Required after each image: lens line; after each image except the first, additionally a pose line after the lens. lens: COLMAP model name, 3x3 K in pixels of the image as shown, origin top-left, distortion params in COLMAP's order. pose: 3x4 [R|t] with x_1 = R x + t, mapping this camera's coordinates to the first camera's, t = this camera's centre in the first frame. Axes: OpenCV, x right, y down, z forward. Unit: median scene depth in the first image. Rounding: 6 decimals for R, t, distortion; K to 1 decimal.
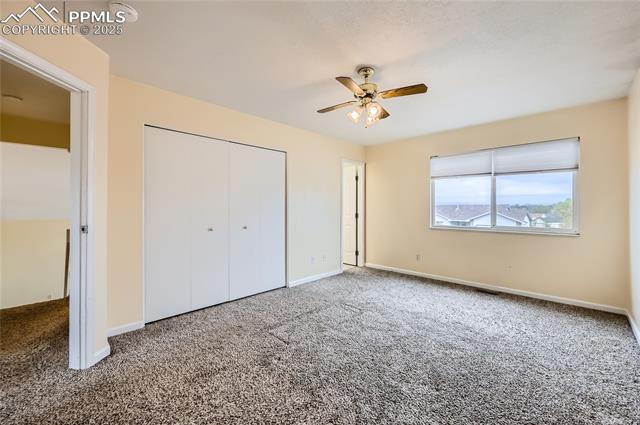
lens RADIAL K [[258.7, 0, 325.3], [0, 258.7, 207.8], [0, 0, 1]] dist [-0.002605, 0.000396]
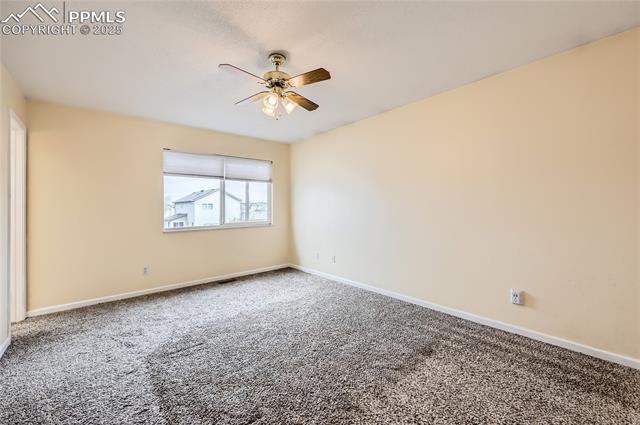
lens RADIAL K [[258.7, 0, 322.7], [0, 258.7, 209.1], [0, 0, 1]] dist [-0.002605, 0.000396]
pose [[0.097437, -0.010953, 0.995181, -0.456012], [0.011753, 0.999882, 0.009854, 0.001253], [-0.995172, 0.010736, 0.097554, 0.460208]]
